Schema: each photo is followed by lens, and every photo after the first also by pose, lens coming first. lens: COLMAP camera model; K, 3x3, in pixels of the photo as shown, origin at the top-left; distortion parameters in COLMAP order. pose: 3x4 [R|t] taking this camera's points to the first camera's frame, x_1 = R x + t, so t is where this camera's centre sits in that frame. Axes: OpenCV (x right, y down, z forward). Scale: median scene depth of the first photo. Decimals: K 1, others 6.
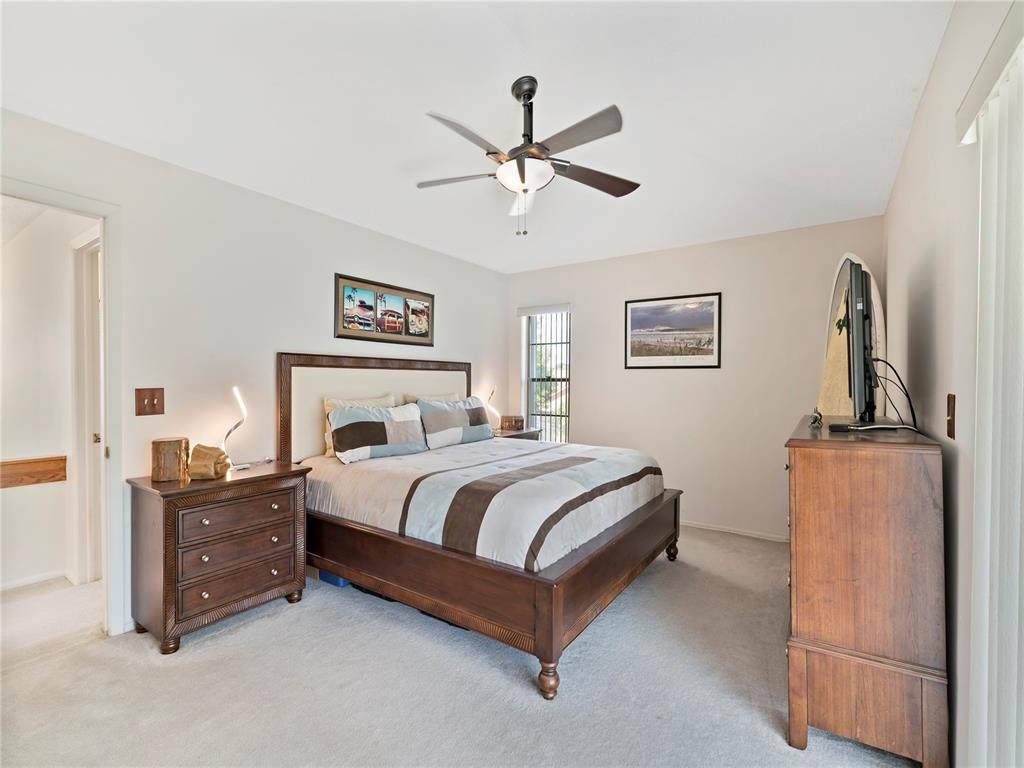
lens RADIAL K [[463.7, 0, 512.4], [0, 463.7, 386.2], [0, 0, 1]] dist [-0.004458, 0.002792]
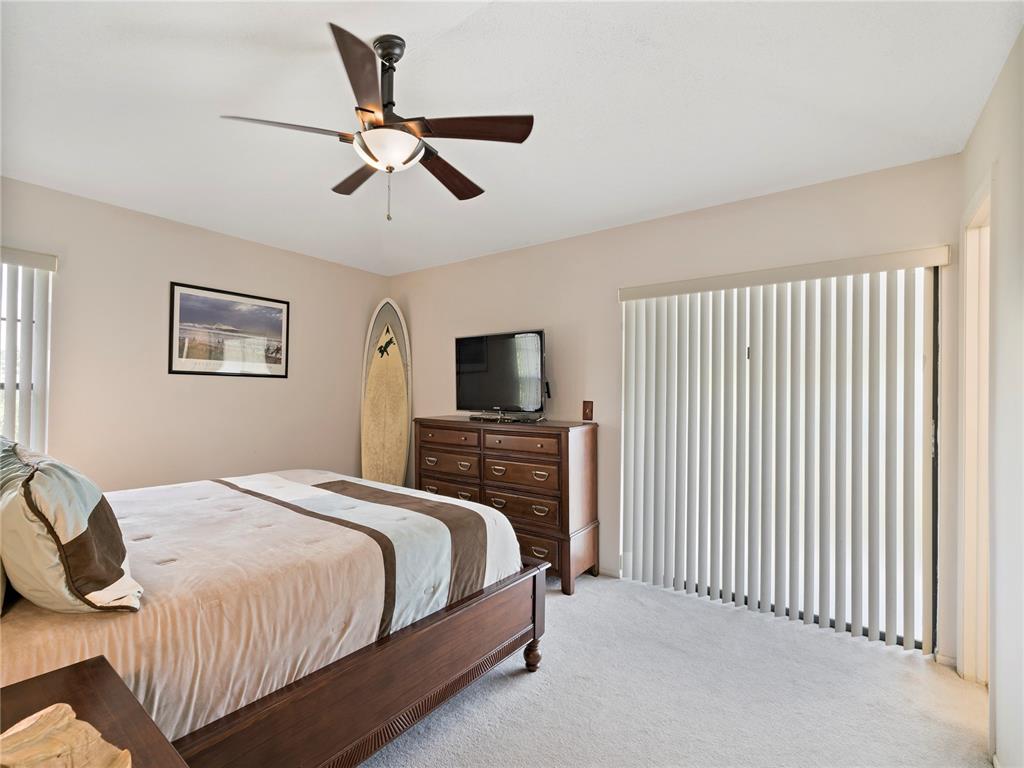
lens RADIAL K [[463.7, 0, 512.3], [0, 463.7, 386.0], [0, 0, 1]] dist [-0.004458, 0.002792]
pose [[0.066099, 0.010839, 0.997754, -0.505627], [-0.008439, 0.999911, -0.010303, -0.015567], [-0.997777, -0.007739, 0.066184, 0.449297]]
